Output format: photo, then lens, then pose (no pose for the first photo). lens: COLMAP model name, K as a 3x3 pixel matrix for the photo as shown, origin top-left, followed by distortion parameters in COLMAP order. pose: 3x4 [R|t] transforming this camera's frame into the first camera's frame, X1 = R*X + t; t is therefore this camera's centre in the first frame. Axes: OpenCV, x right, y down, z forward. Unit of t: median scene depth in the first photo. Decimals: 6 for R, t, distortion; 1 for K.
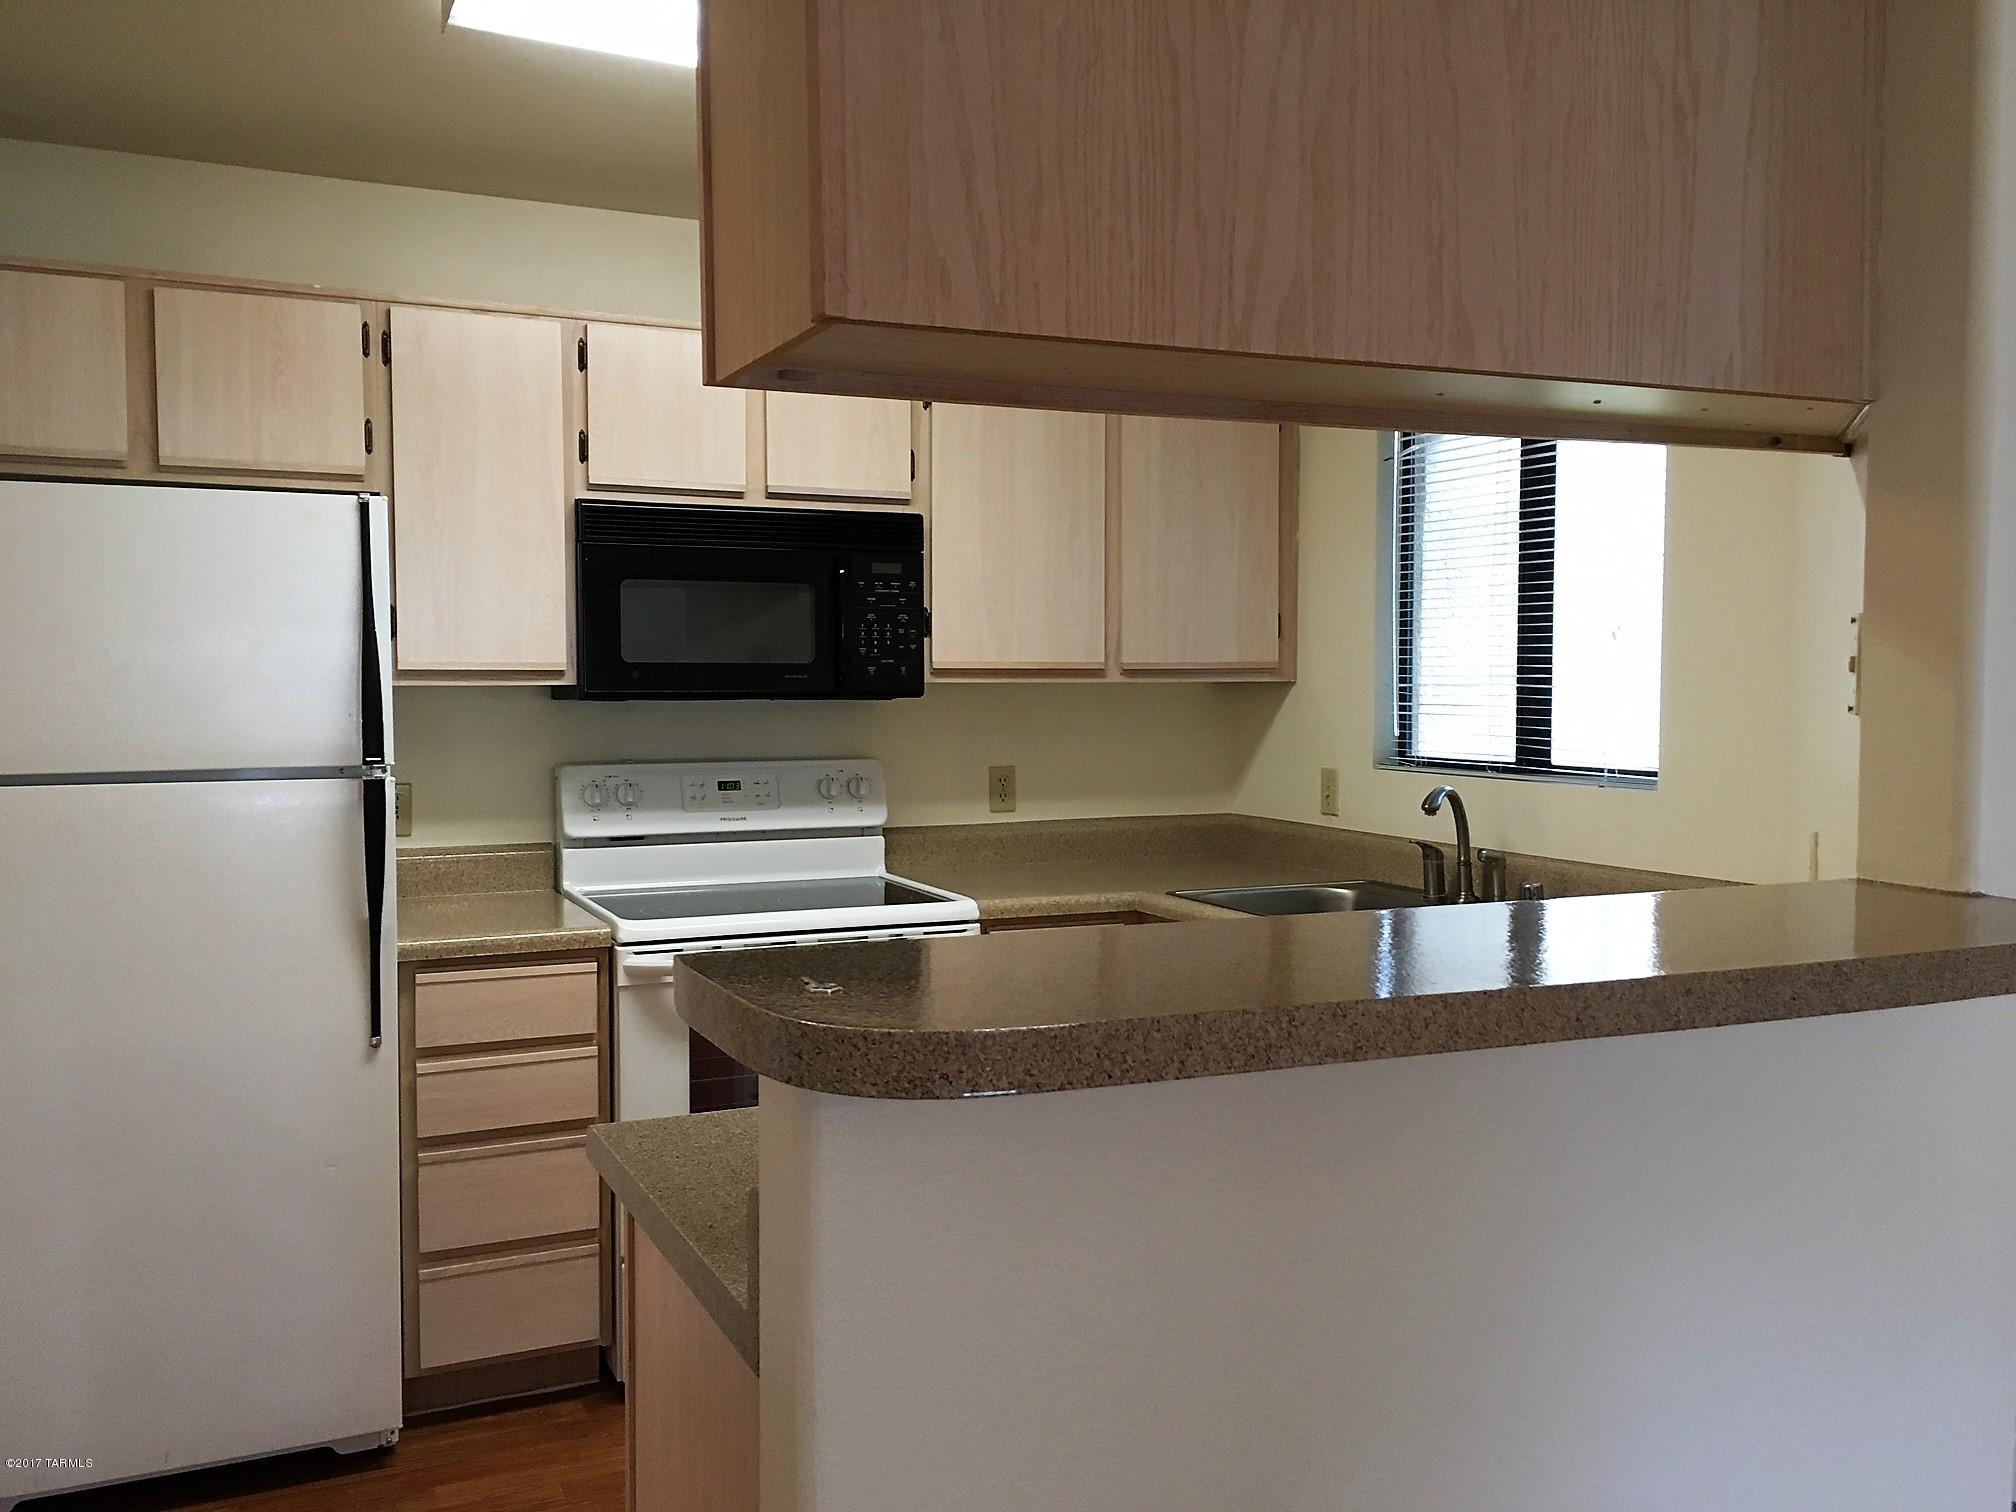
lens RADIAL K [[1709.5, 0, 1010.3], [0, 1709.5, 760.4], [0, 0, 1]] dist [0.086599, -0.128365]
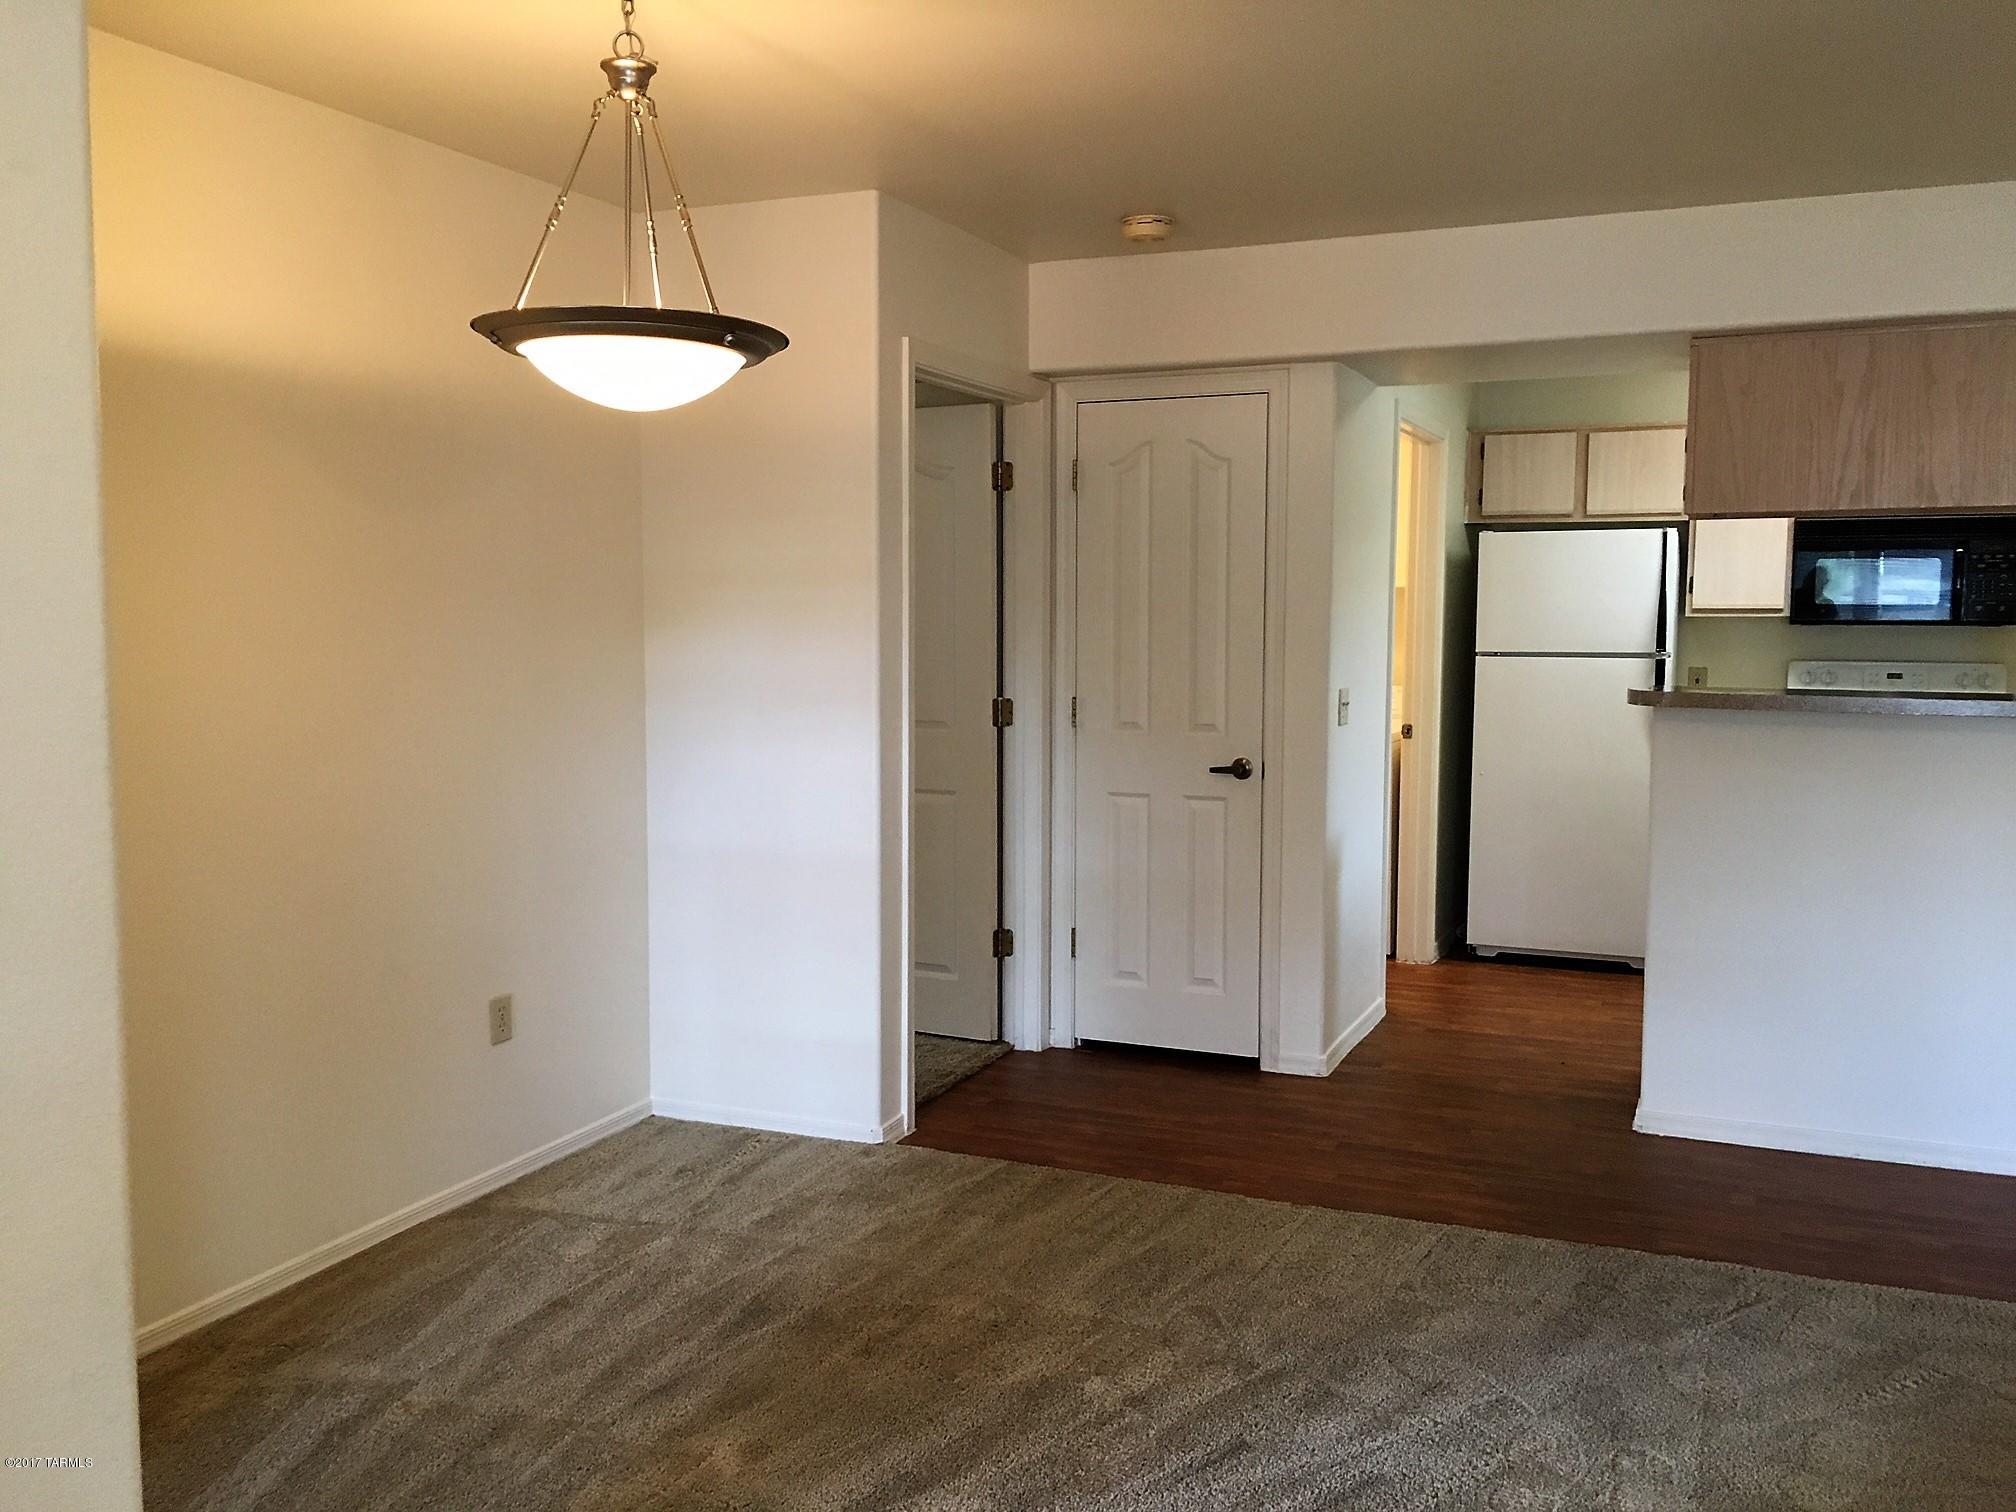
lens RADIAL K [[1709.5, 0, 1010.3], [0, 1709.5, 760.4], [0, 0, 1]] dist [0.086599, -0.128365]
pose [[0.661061, 0.068922, -0.747160, 0.591706], [-0.041375, 0.997606, 0.055416, 0.042394], [0.749191, -0.005719, 0.662330, -0.864395]]
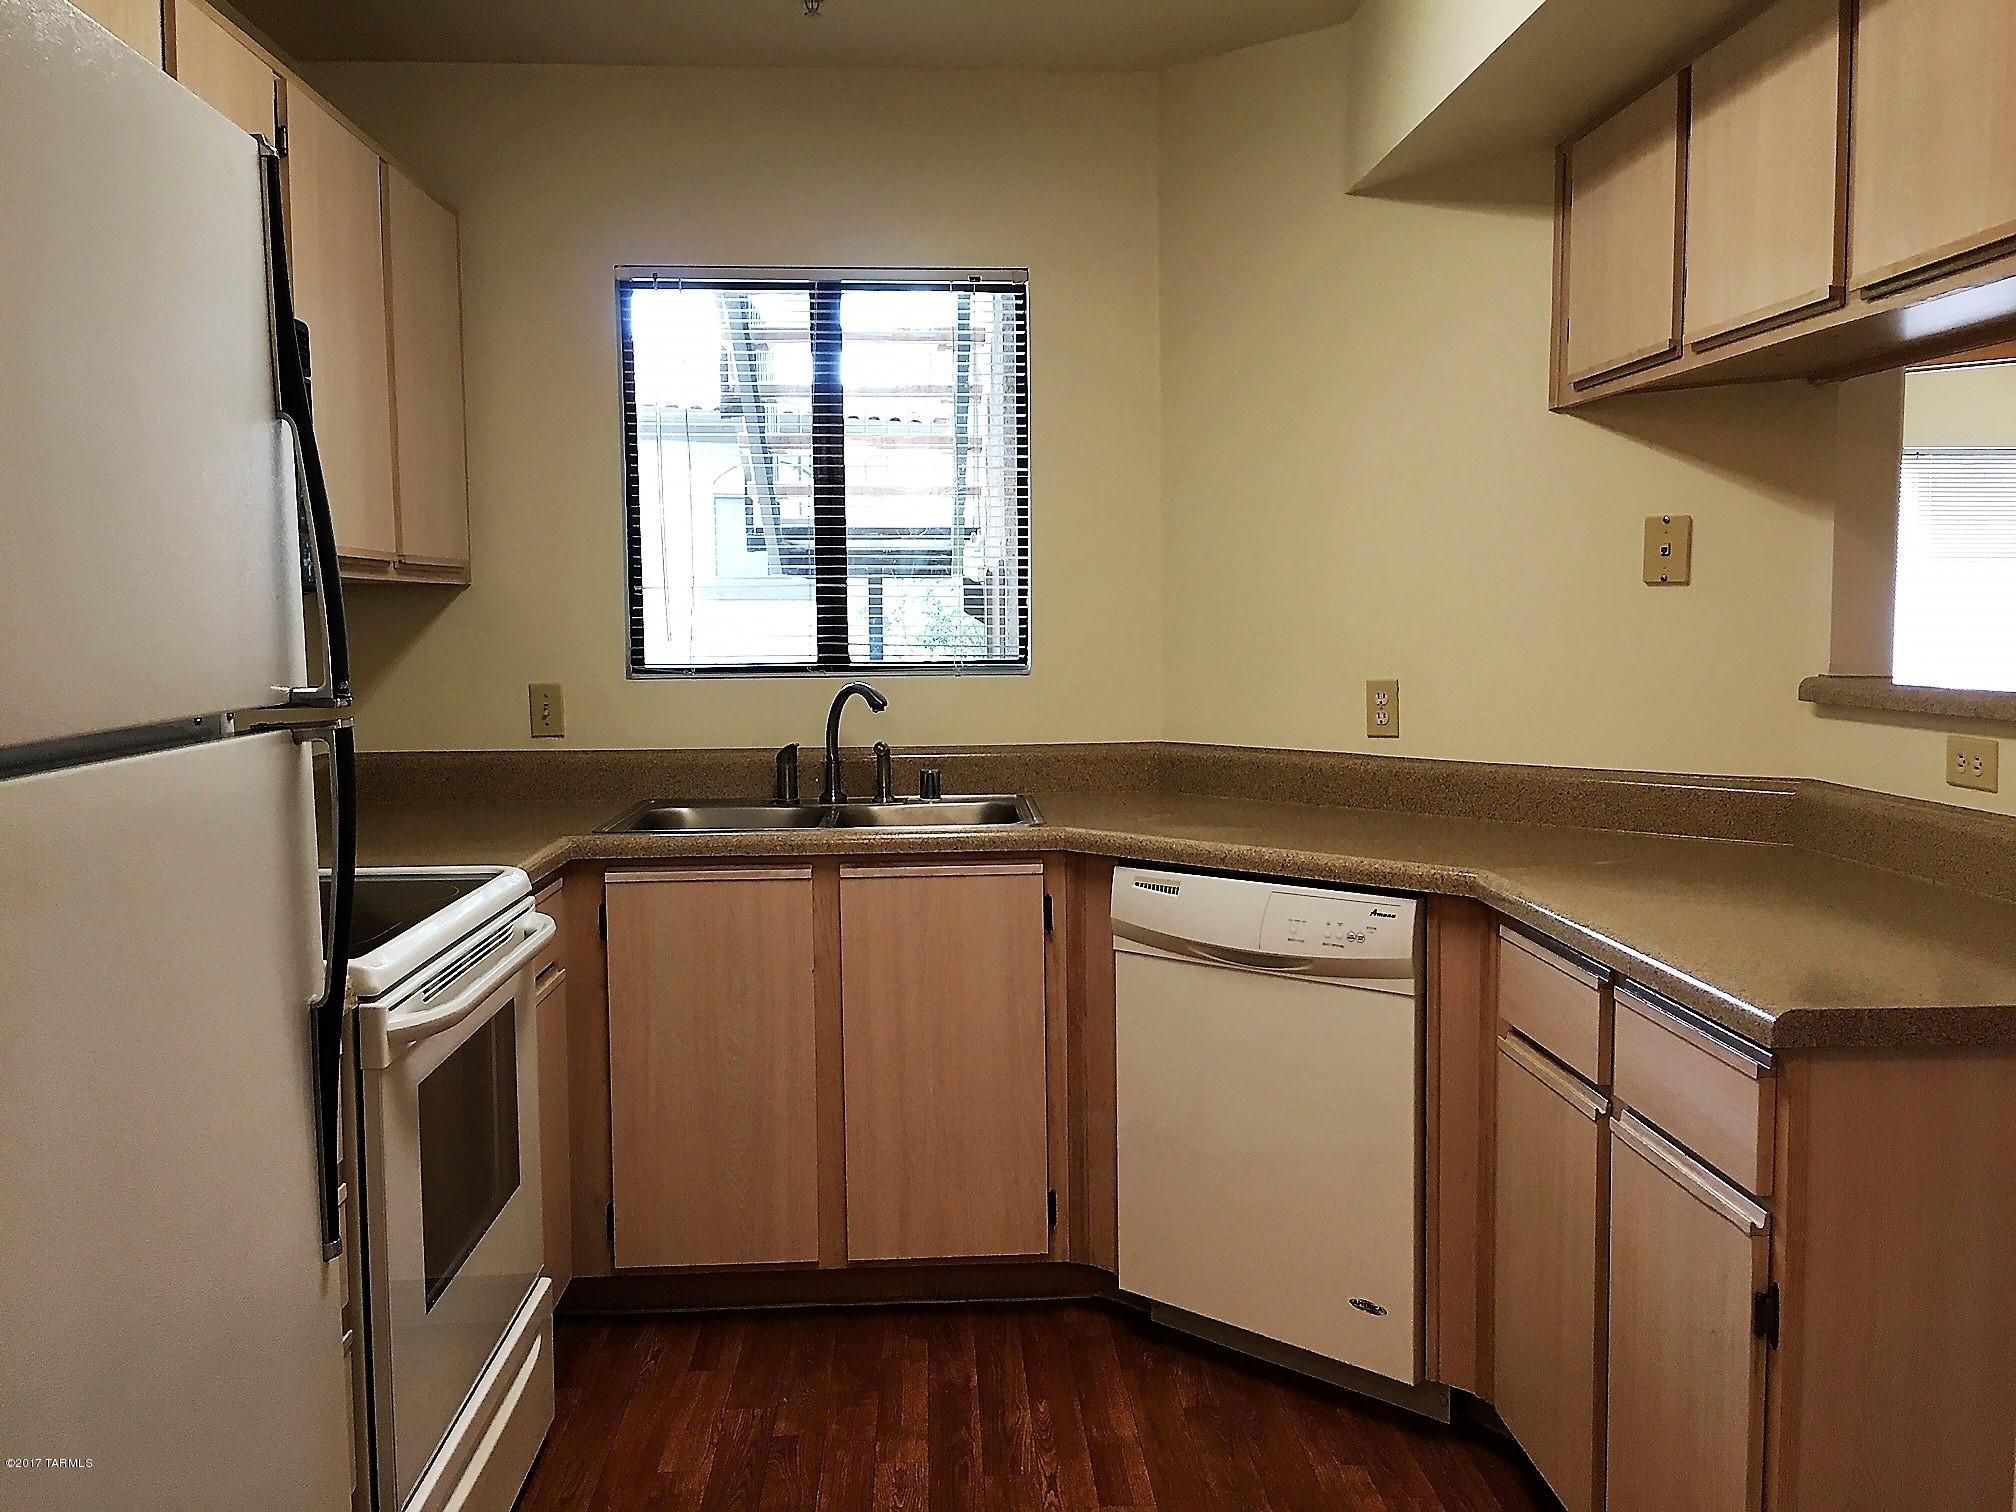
lens RADIAL K [[1709.5, 0, 1010.3], [0, 1709.5, 760.4], [0, 0, 1]] dist [0.086599, -0.128365]
pose [[0.378083, -0.081736, 0.922157, -0.614914], [0.057054, 0.996259, 0.064913, -0.000027], [-0.924012, 0.028070, 0.381331, 0.506772]]
